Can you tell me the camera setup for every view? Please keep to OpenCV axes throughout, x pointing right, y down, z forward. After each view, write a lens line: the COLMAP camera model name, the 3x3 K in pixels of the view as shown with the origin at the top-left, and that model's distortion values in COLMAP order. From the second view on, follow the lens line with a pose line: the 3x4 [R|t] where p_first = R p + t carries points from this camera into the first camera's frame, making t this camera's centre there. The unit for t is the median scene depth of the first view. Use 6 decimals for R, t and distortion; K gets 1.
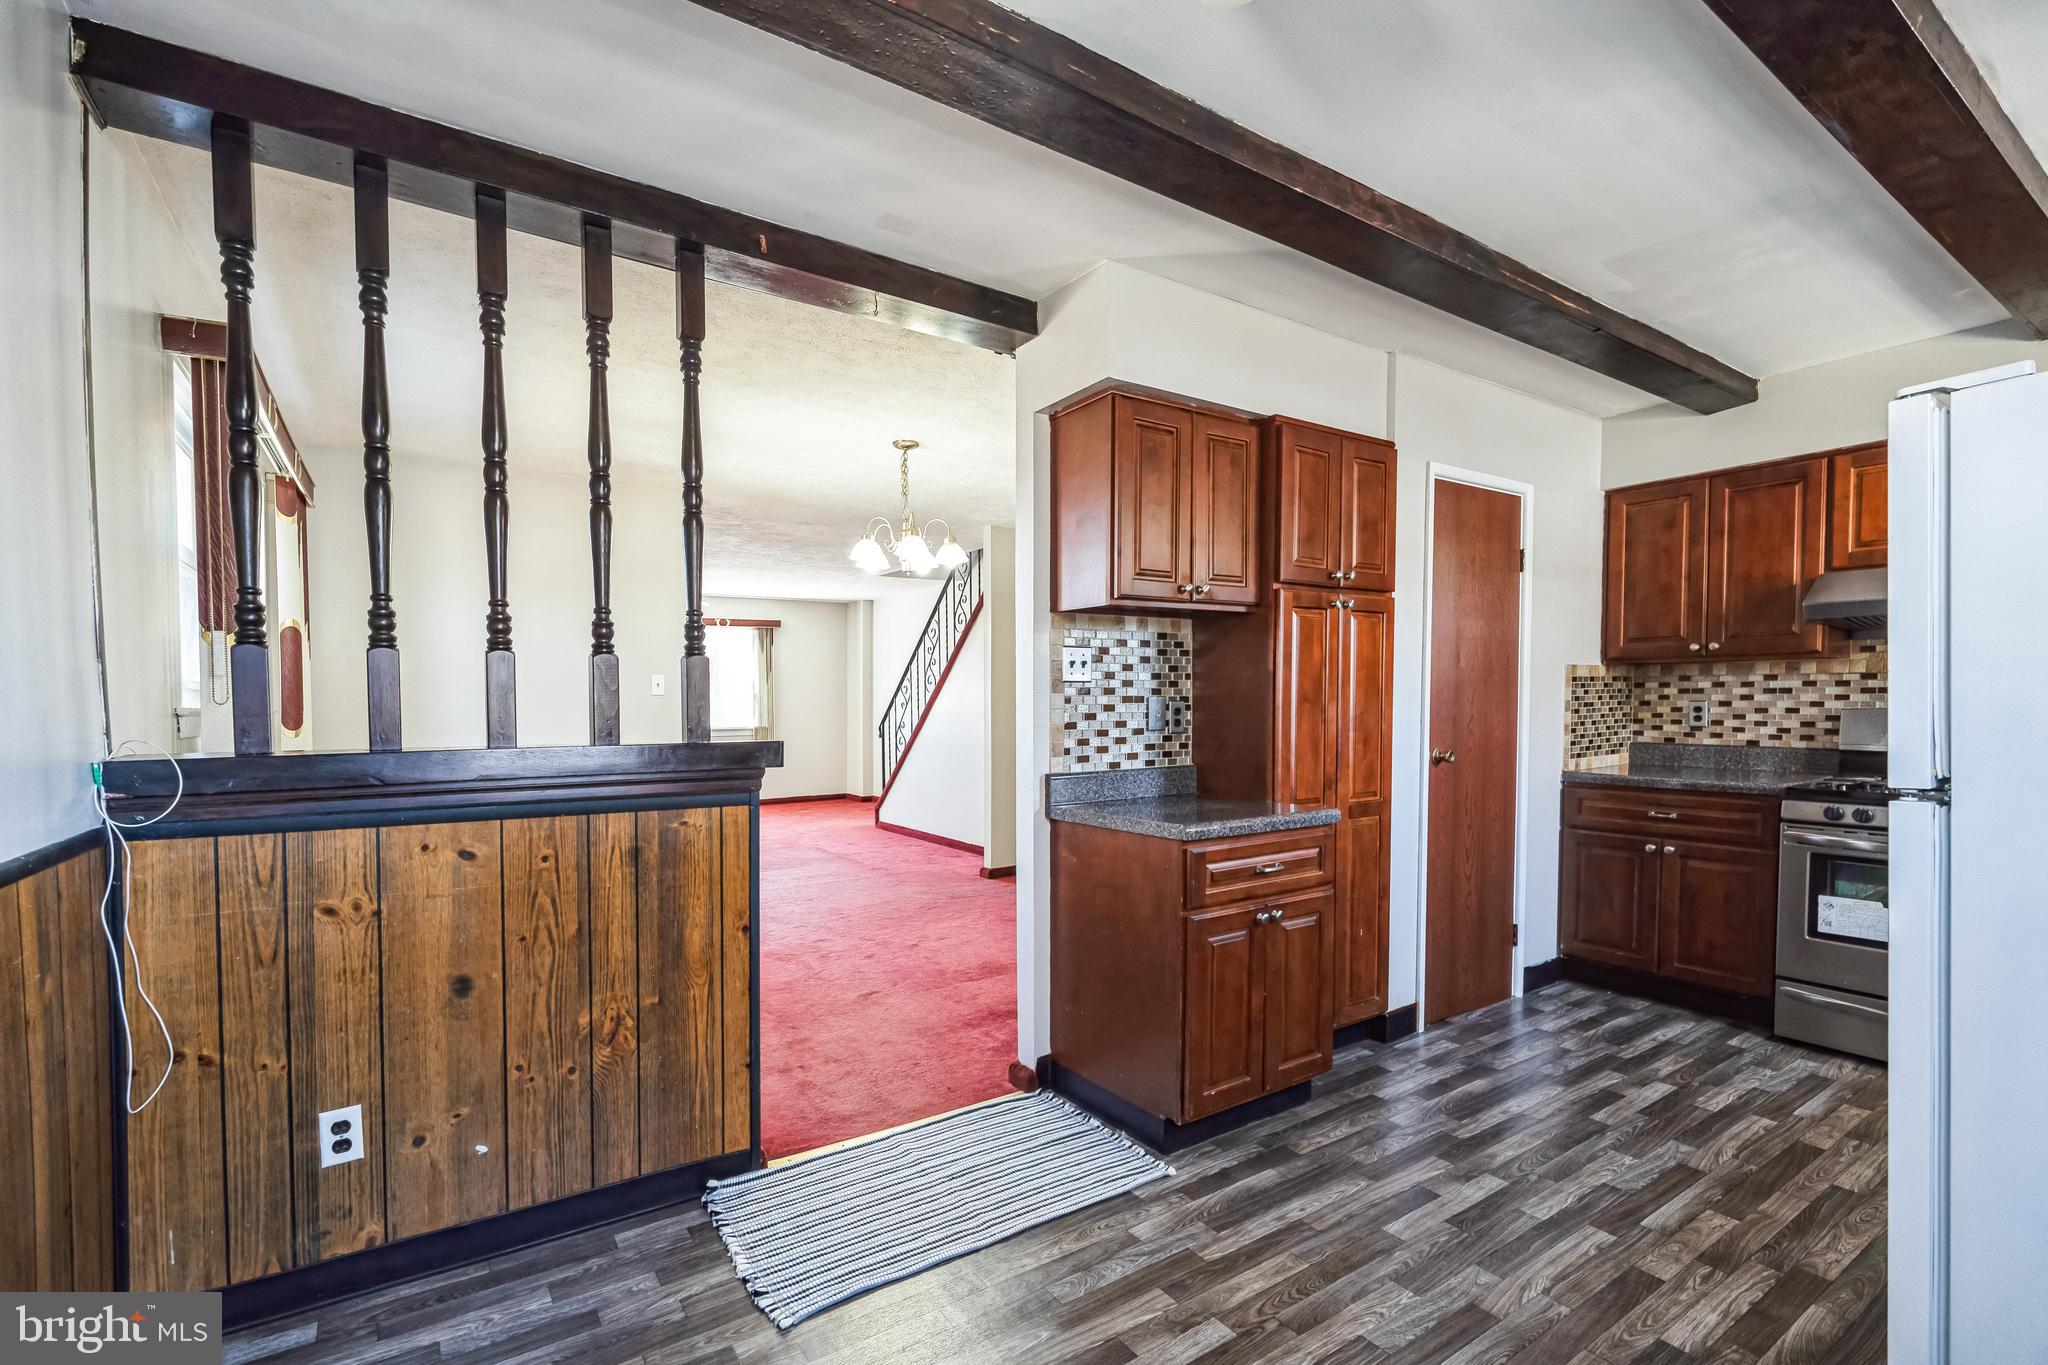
lens RADIAL K [[903.2, 0, 1005.8], [0, 903.2, 717.8], [0, 0, 1]] dist [-0.003239, 0.001738]
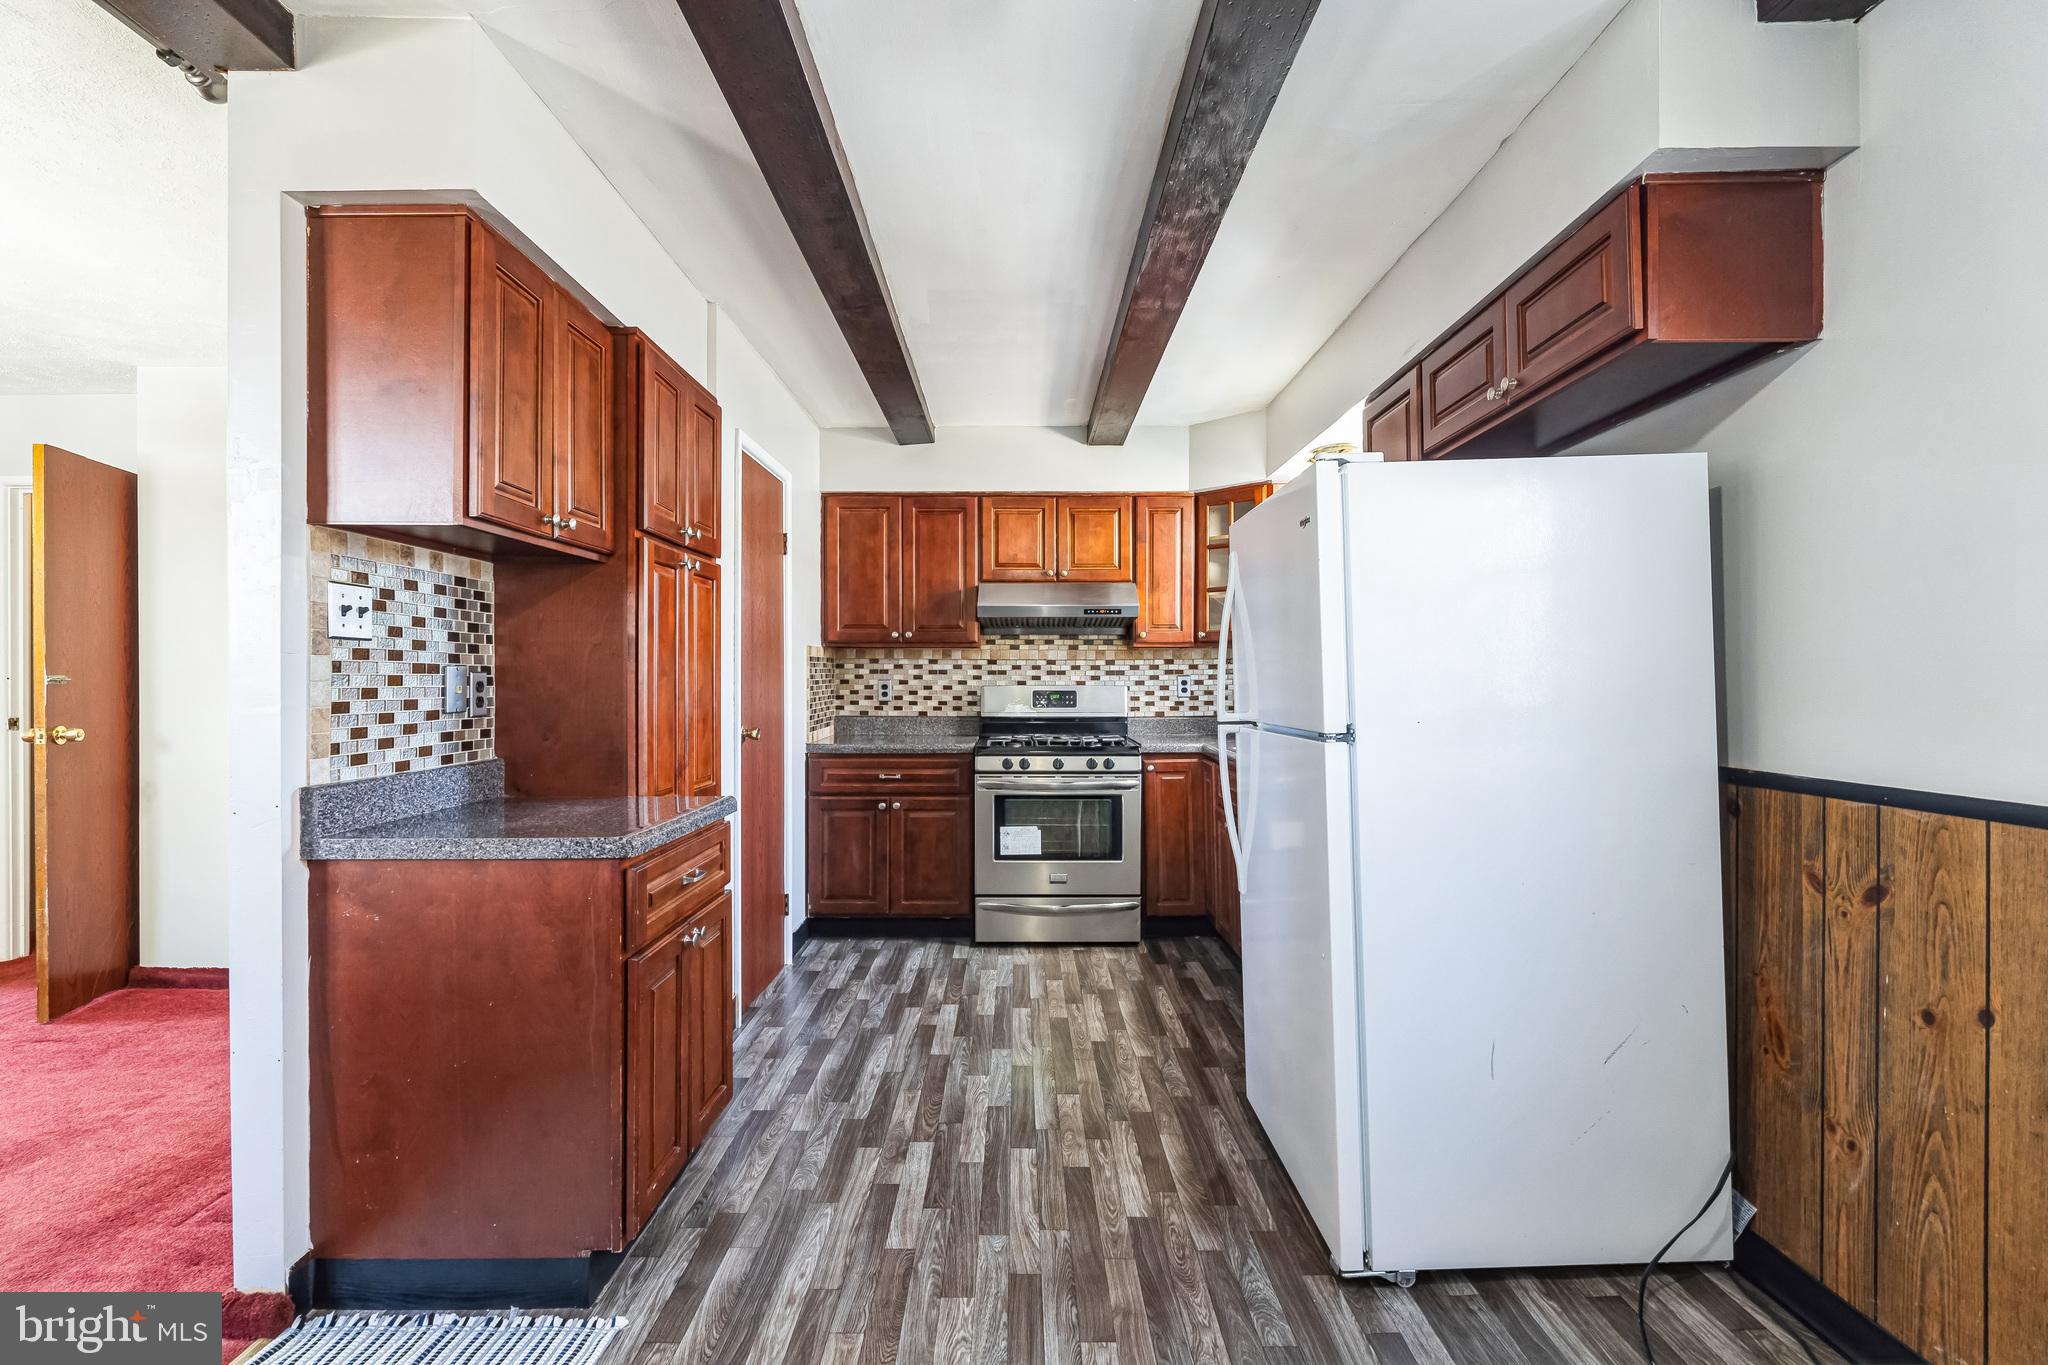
lens RADIAL K [[903.2, 0, 1035.3], [0, 903.2, 674.5], [0, 0, 1]] dist [-0.003239, 0.001738]
pose [[0.555389, 0.012438, 0.831498, -0.176596], [0.011083, 0.999689, -0.022357, 0.004732], [-0.831517, 0.021632, 0.555078, 0.235463]]
